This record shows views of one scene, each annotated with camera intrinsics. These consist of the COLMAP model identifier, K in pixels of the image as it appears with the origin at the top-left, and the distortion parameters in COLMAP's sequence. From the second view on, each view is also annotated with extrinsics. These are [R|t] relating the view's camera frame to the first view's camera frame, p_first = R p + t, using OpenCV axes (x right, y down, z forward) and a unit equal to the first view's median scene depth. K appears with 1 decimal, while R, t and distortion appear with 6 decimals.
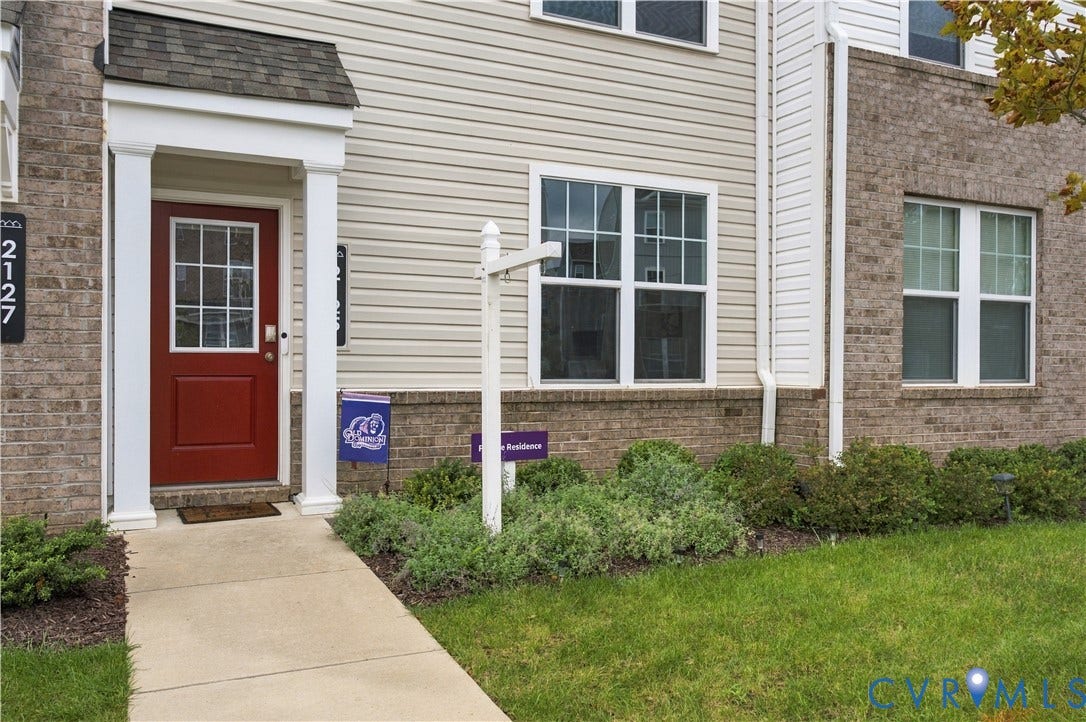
lens RADIAL K [[818.1, 0, 543.0], [0, 818.1, 361.0], [0, 0, 1]] dist [-0.001429, -0.000188]
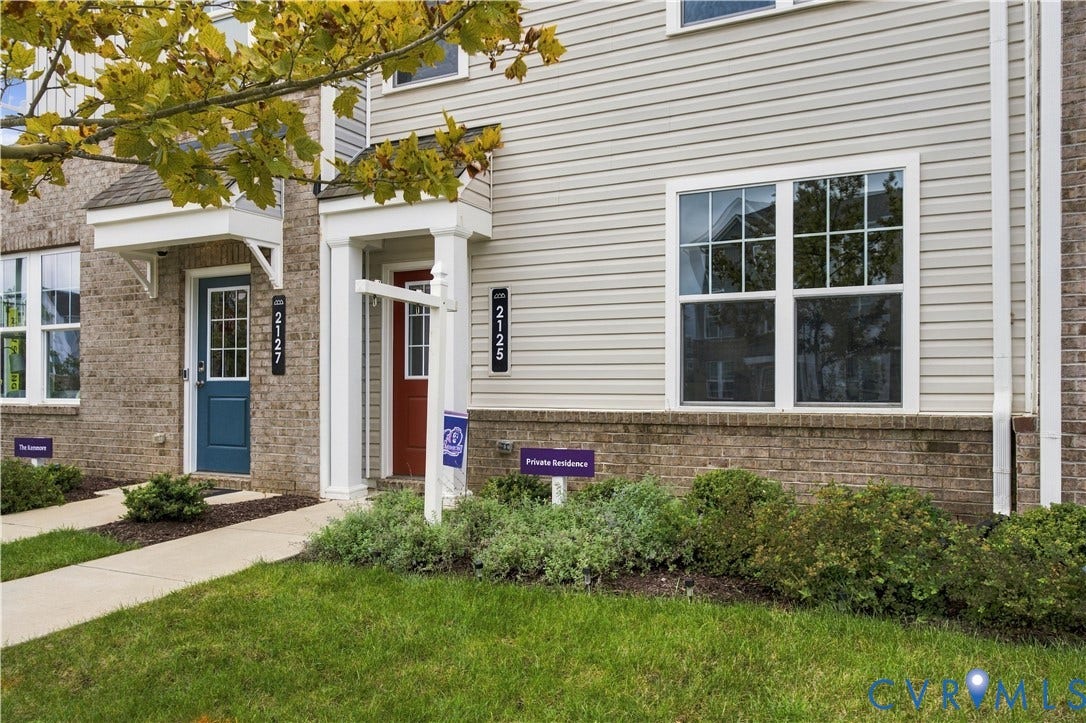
lens RADIAL K [[800.9, 0, 542.2], [0, 800.9, 380.9], [0, 0, 1]] dist [0.001452, 0.000346]
pose [[0.634948, -0.013764, -0.772433, 0.630501], [0.006787, 0.999902, -0.012237, 0.008784], [0.772525, 0.002527, 0.634979, 0.267123]]
